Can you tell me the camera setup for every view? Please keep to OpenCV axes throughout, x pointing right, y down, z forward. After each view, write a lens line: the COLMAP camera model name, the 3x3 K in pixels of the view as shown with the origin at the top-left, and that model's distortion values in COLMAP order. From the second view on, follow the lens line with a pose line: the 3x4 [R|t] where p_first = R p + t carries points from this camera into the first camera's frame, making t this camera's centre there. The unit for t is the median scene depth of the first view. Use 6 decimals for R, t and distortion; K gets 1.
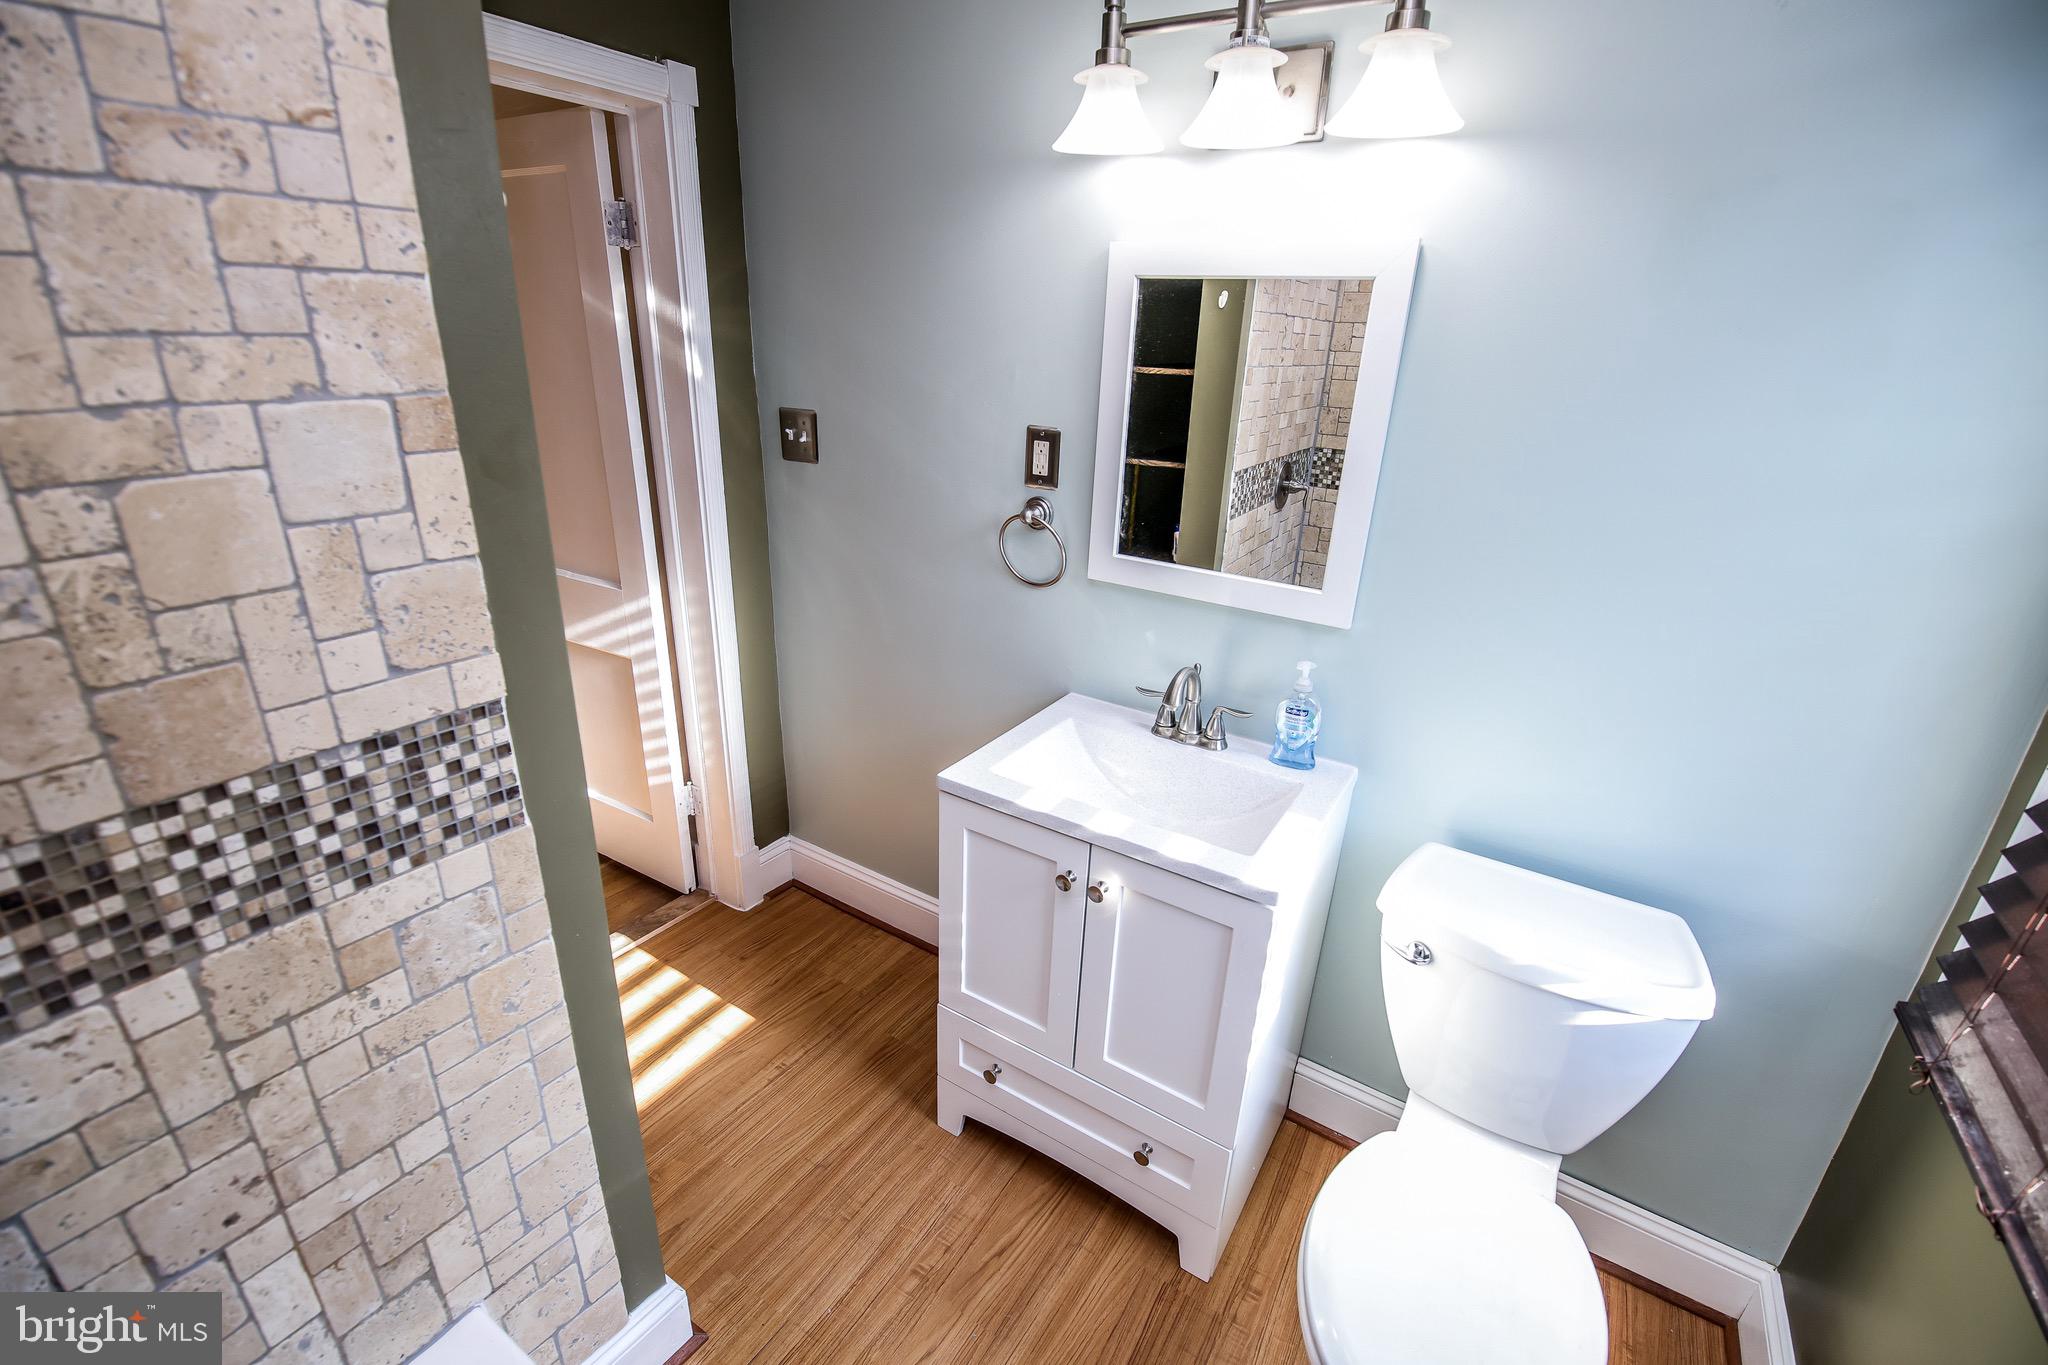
lens RADIAL K [[884.9, 0, 1033.3], [0, 884.9, 683.9], [0, 0, 1]] dist [-0.000154, -0.011170]
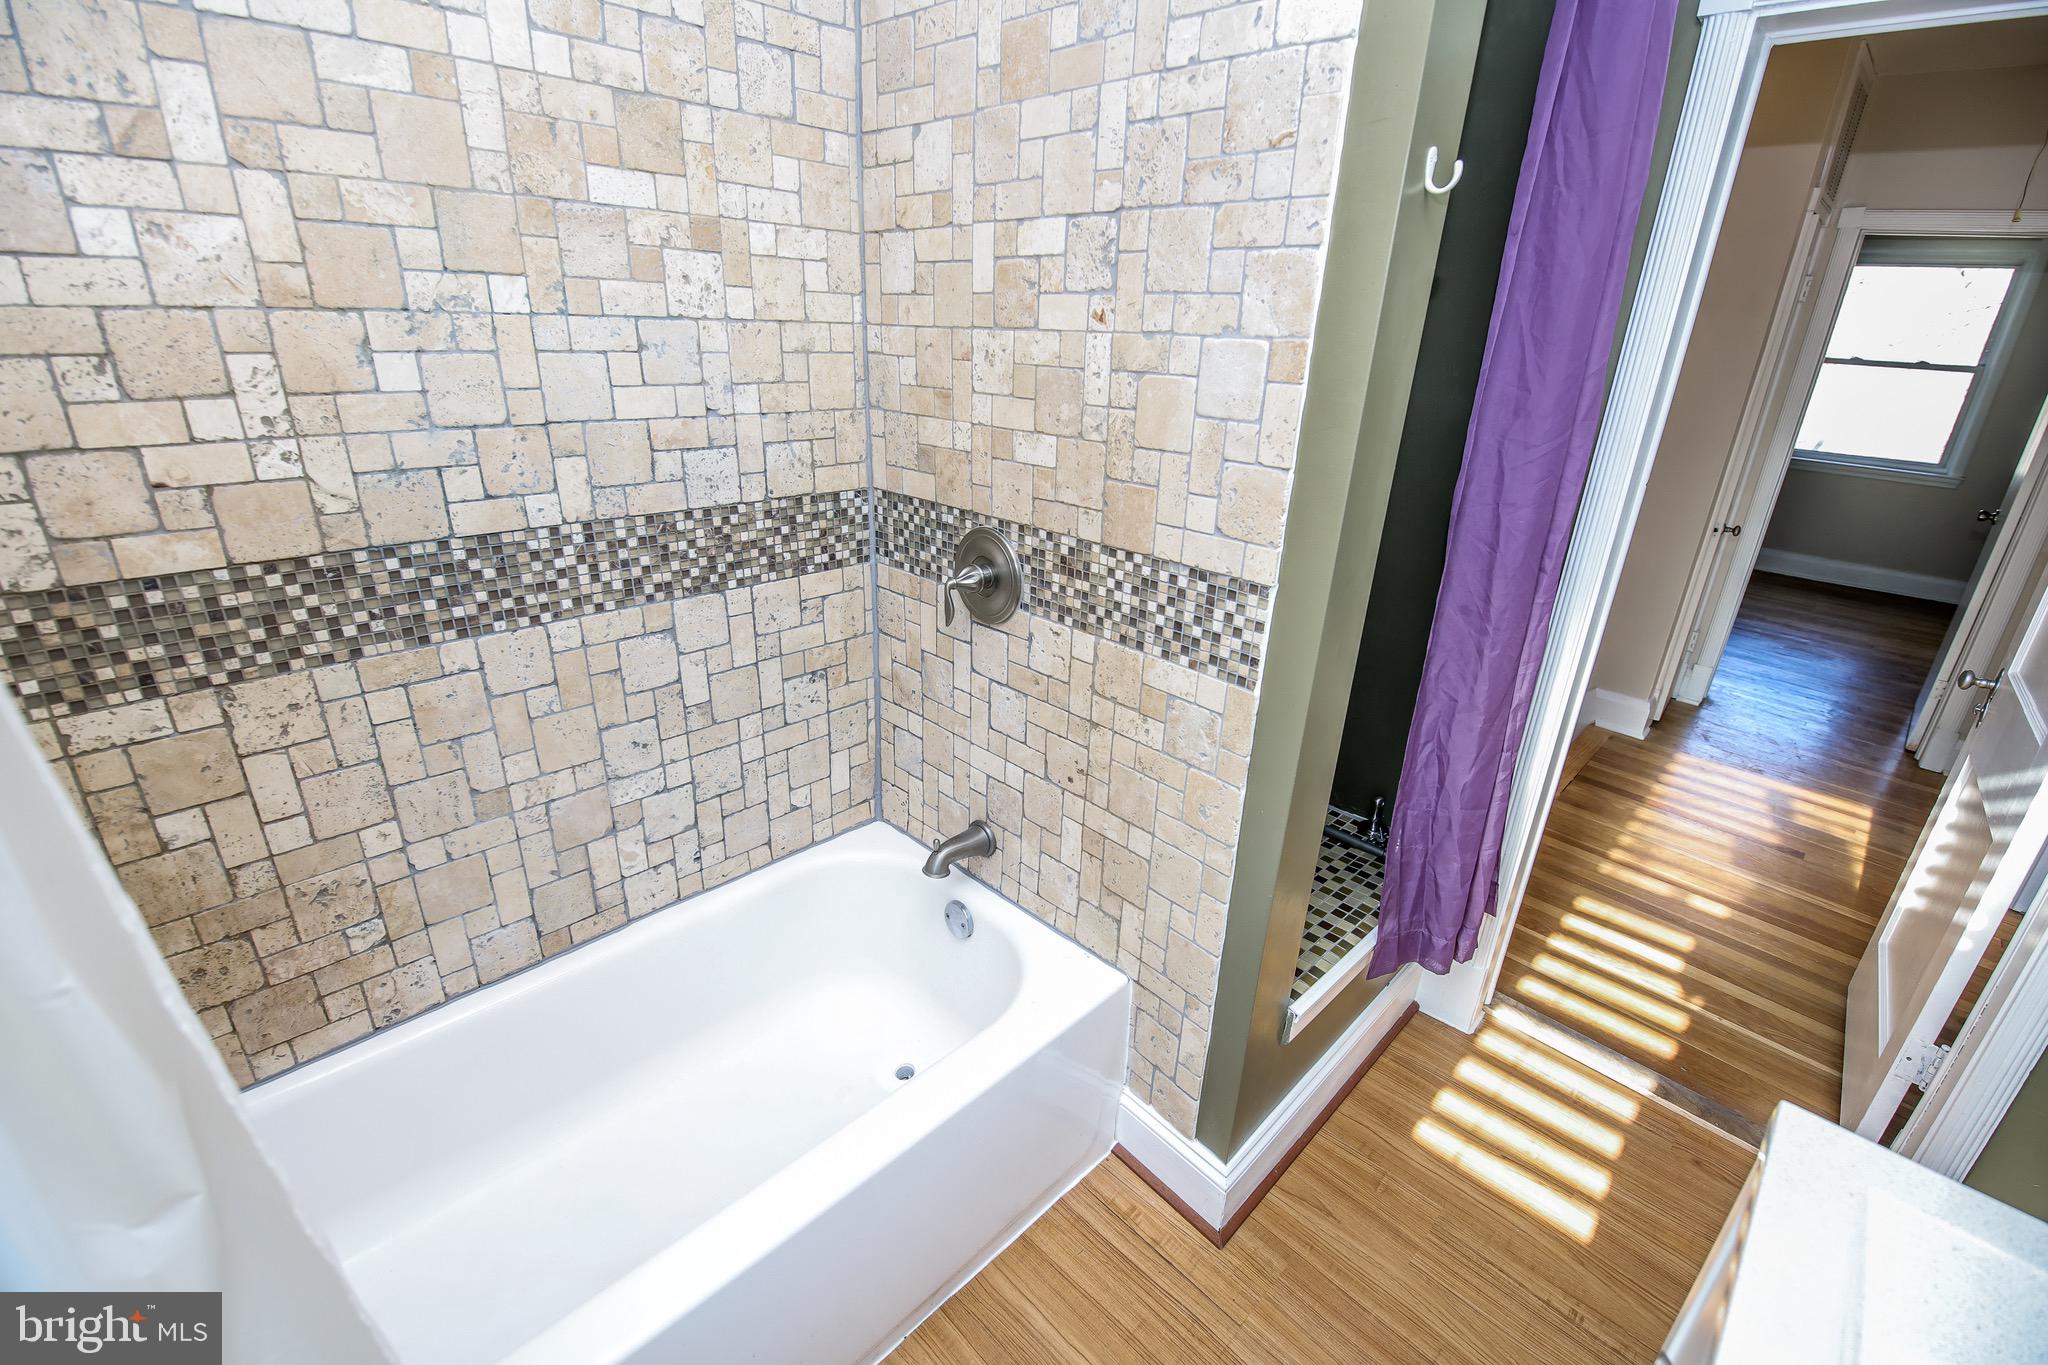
lens RADIAL K [[884.9, 0, 1033.3], [0, 884.9, 683.9], [0, 0, 1]] dist [-0.000154, -0.011170]
pose [[-0.224444, 0.319396, -0.920658, 0.823200], [-0.401203, 0.830690, 0.385992, -0.266828], [0.888066, 0.456004, -0.058301, 1.016139]]
